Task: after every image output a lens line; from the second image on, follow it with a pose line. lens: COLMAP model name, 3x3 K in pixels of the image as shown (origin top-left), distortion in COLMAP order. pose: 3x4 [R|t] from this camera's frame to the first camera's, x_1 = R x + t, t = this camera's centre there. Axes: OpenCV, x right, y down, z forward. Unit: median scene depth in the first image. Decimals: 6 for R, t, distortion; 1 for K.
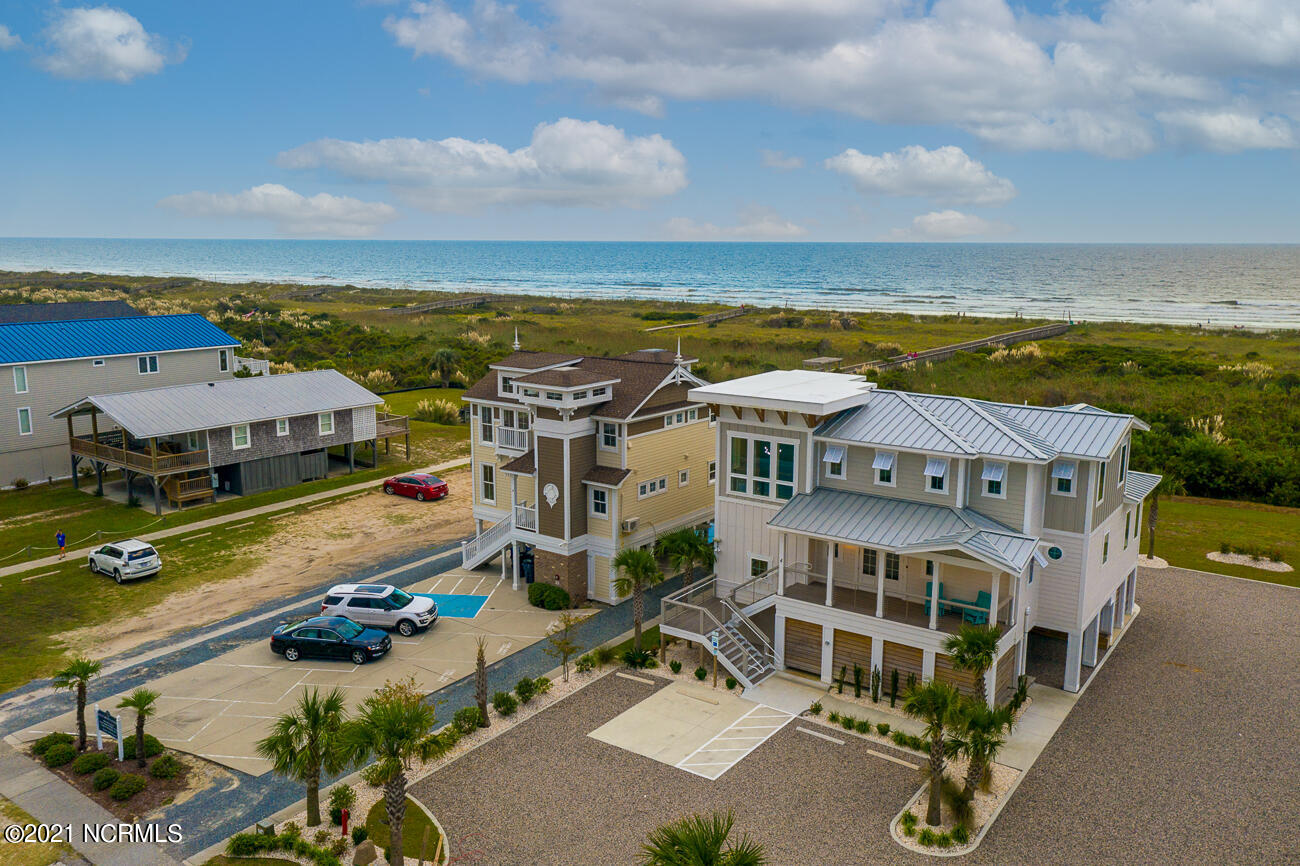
lens RADIAL K [[1035.2, 0, 646.8], [0, 1035.2, 426.9], [0, 0, 1]] dist [0.003020, 0.011188]
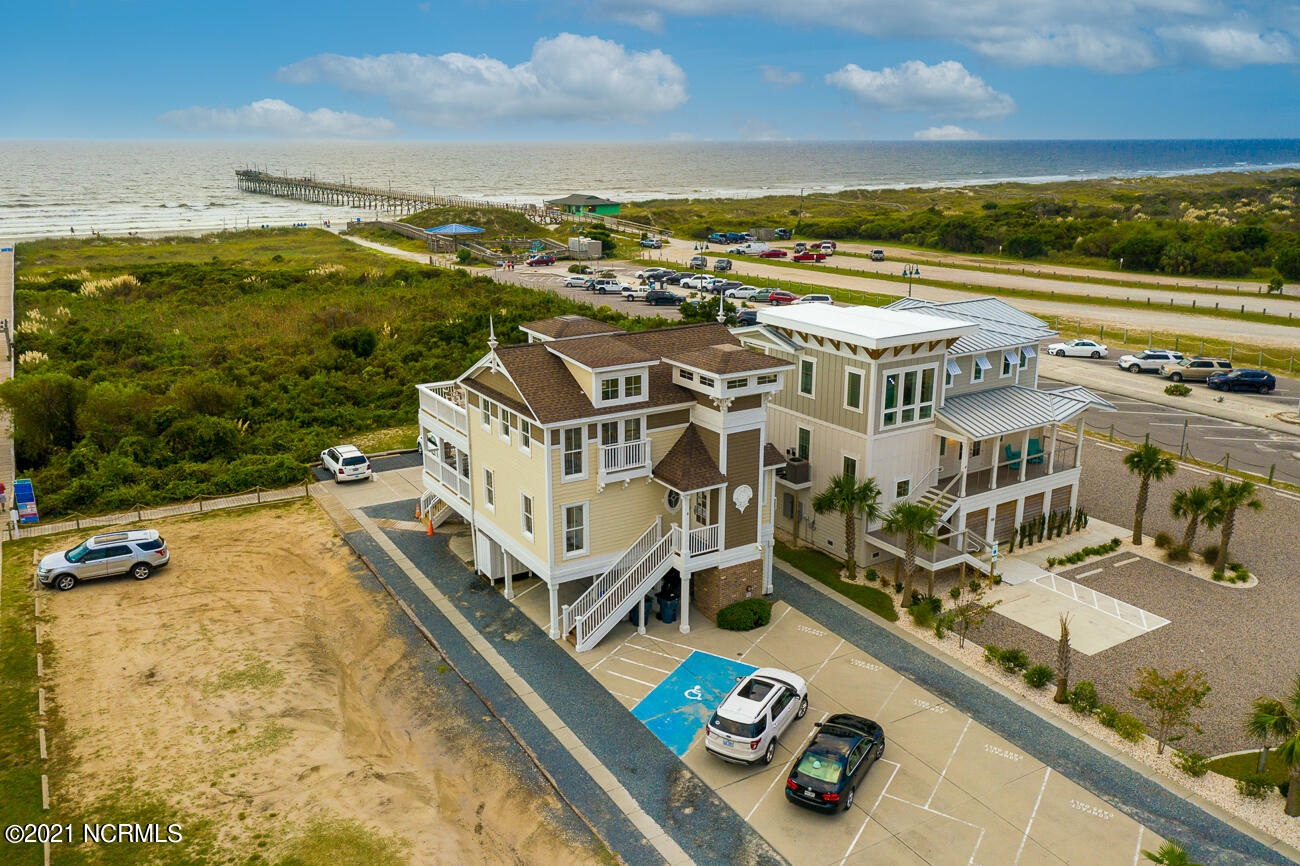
lens RADIAL K [[1035.2, 0, 646.8], [0, 1035.2, 426.9], [0, 0, 1]] dist [0.003020, 0.011188]
pose [[0.375929, -0.253853, 0.891199, -0.874221], [0.167958, 0.964481, 0.203879, -0.178094], [-0.911300, 0.073040, 0.405213, 0.741510]]
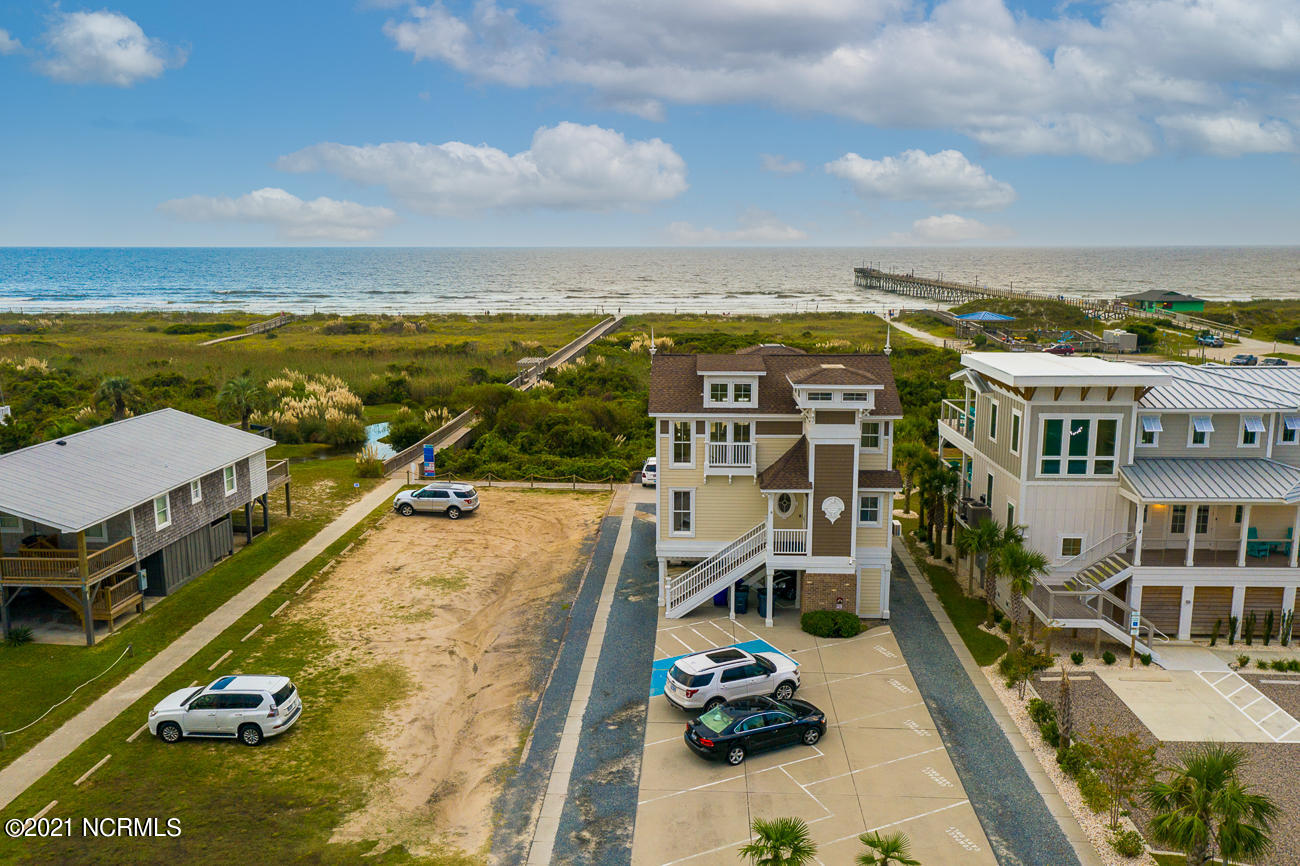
lens RADIAL K [[1035.2, 0, 646.8], [0, 1035.2, 426.9], [0, 0, 1]] dist [0.003020, 0.011188]
pose [[0.833874, -0.101996, 0.542449, -0.714335], [0.104452, 0.994180, 0.026367, -0.045369], [-0.541981, 0.034673, 0.839675, 0.346455]]
